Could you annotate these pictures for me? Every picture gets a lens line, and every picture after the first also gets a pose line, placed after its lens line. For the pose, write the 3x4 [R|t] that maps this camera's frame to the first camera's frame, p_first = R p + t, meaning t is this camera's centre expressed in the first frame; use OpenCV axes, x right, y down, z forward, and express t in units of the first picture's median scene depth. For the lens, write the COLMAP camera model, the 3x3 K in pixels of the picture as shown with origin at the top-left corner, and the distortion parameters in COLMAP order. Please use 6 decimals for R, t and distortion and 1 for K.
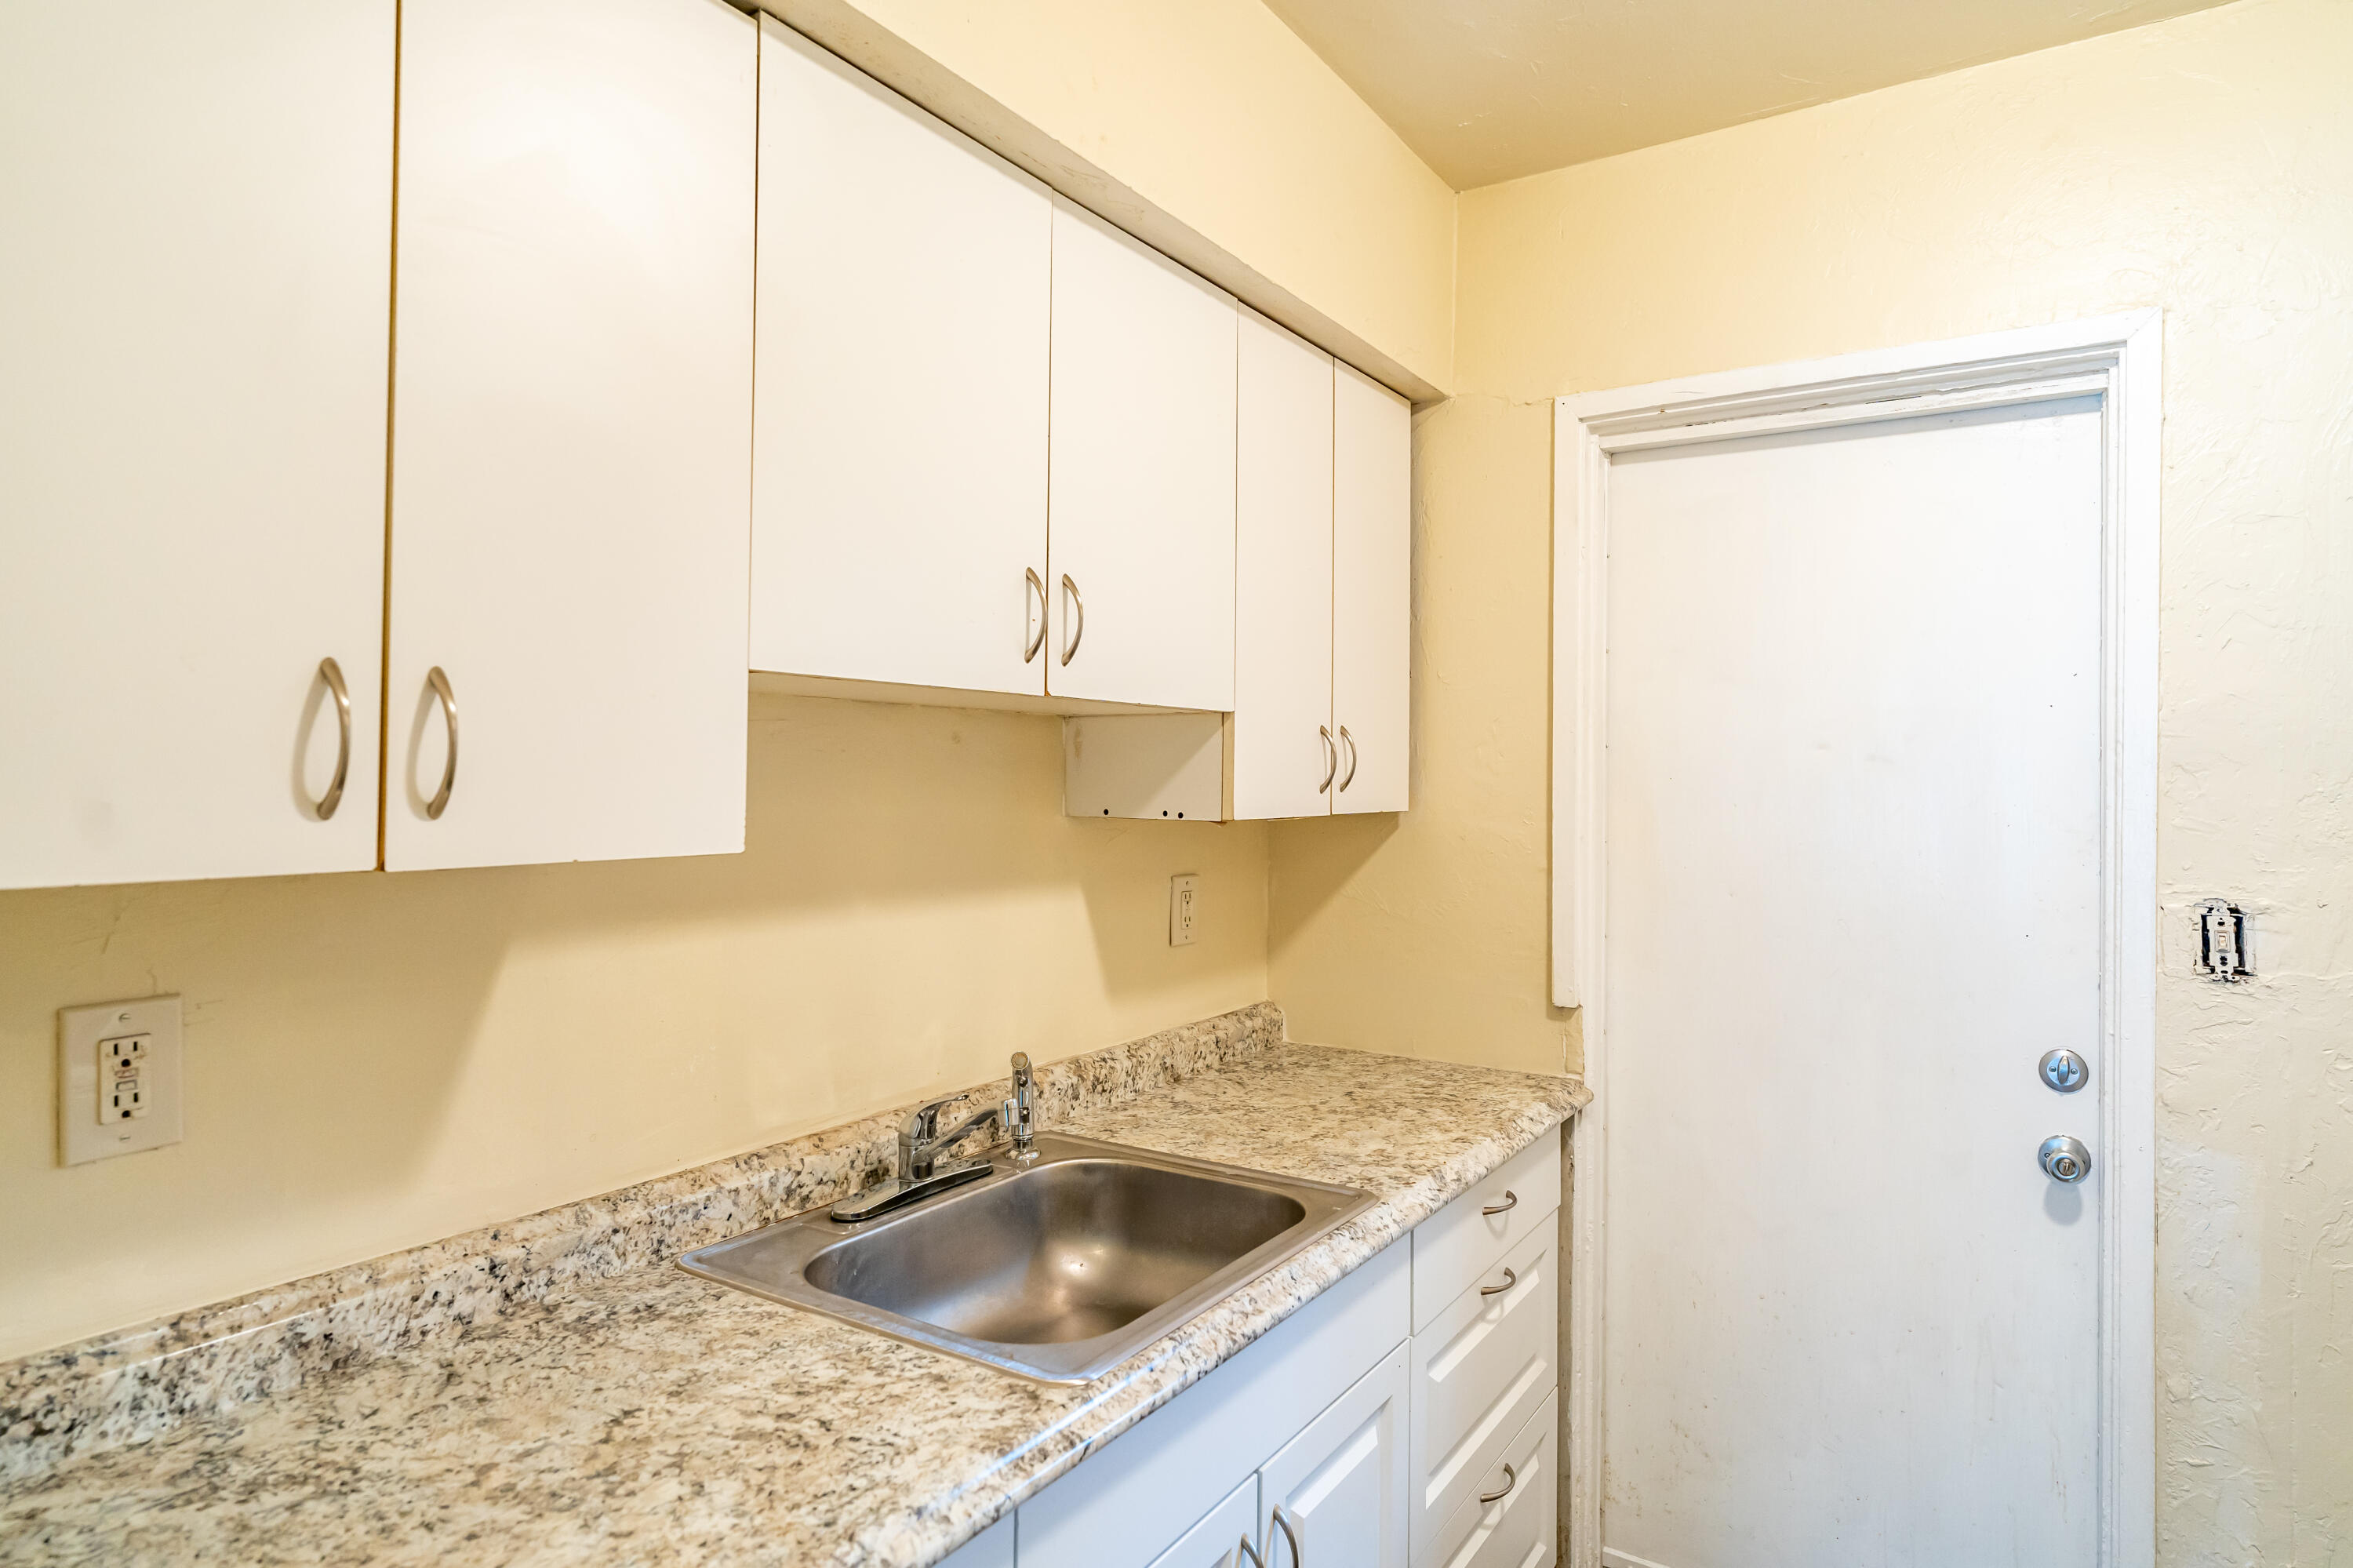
lens RADIAL K [[1298.4, 0, 1214.9], [0, 1298.4, 762.3], [0, 0, 1]] dist [-0.005009, 0.002540]
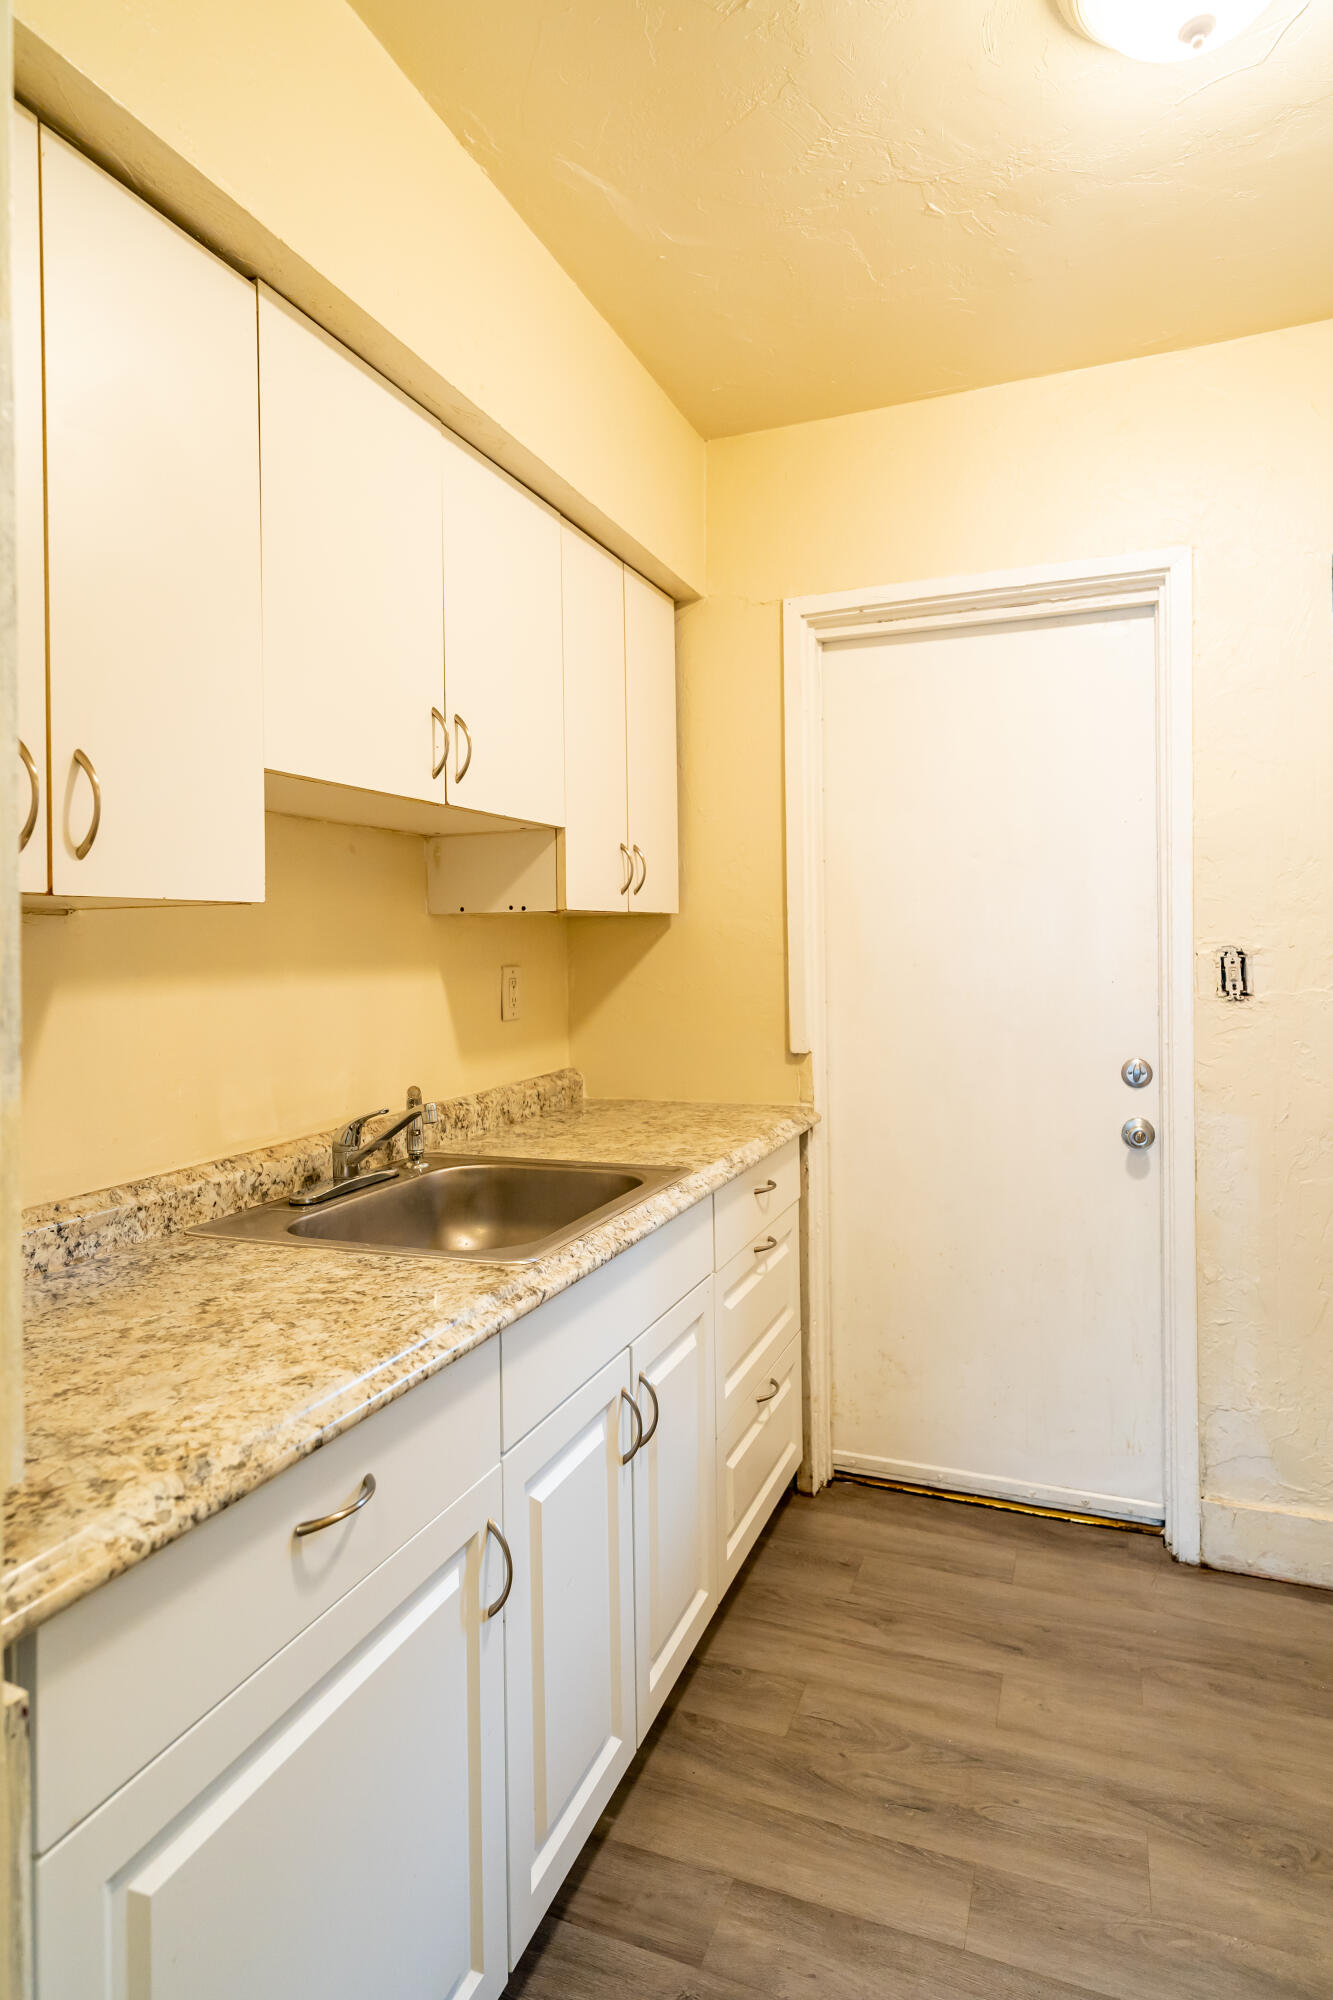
lens RADIAL K [[1124.8, 0, 641.0], [0, 1124.8, 951.9], [0, 0, 1]] dist [-0.003061, 0.002152]
pose [[0.984173, -0.026310, 0.175249, -0.115407], [0.022992, 0.999516, 0.020937, 0.066740], [-0.175715, -0.016577, 0.984301, -0.148044]]
